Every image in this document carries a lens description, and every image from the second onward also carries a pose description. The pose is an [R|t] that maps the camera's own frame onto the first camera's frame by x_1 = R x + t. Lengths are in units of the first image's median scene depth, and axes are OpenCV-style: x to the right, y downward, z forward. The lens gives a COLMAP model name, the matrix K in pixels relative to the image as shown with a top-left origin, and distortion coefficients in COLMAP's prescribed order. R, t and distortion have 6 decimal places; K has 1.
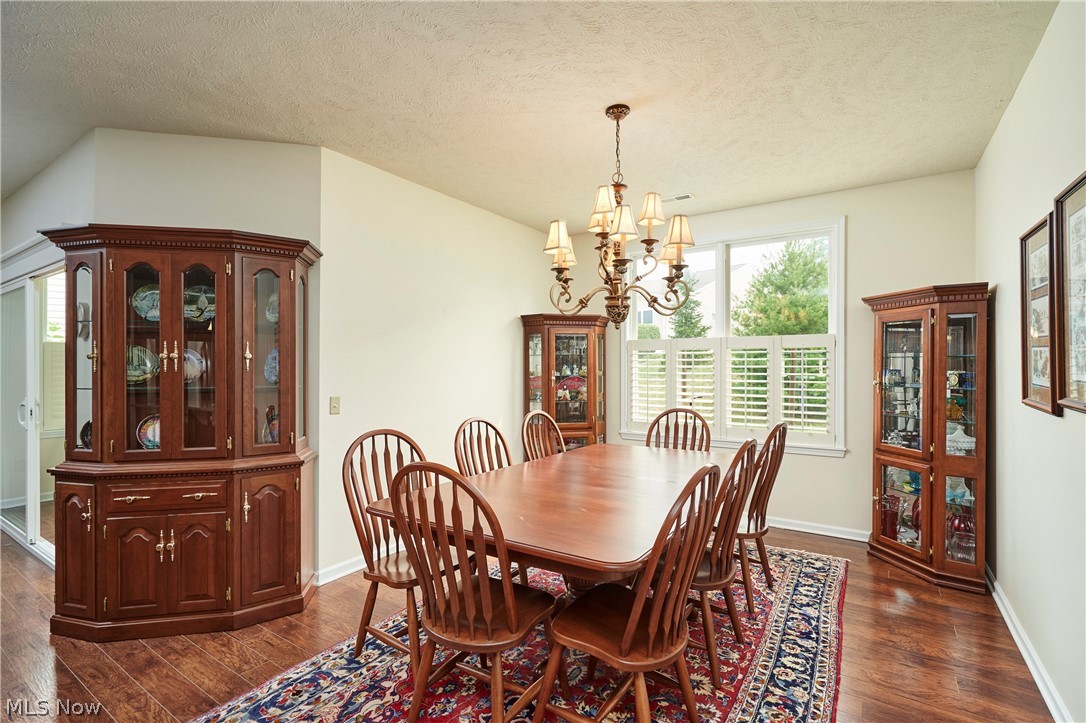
lens RADIAL K [[503.8, 0, 543.0], [0, 503.8, 361.5], [0, 0, 1]] dist [-0.001370, -0.000072]
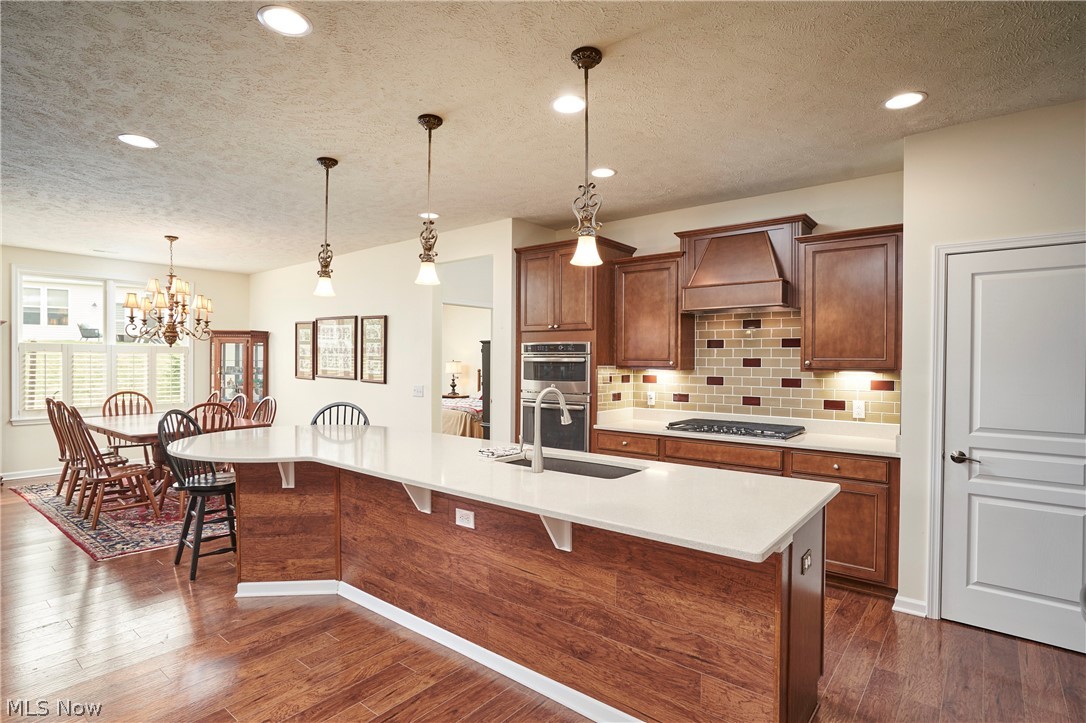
lens RADIAL K [[556.2, 0, 543.4], [0, 556.2, 367.0], [0, 0, 1]] dist [-0.052323, 0.028328]
pose [[0.087236, -0.006836, 0.996164, -2.057044], [-0.012494, 0.999890, 0.007956, -0.023471], [-0.996109, -0.013140, 0.087141, -0.717519]]
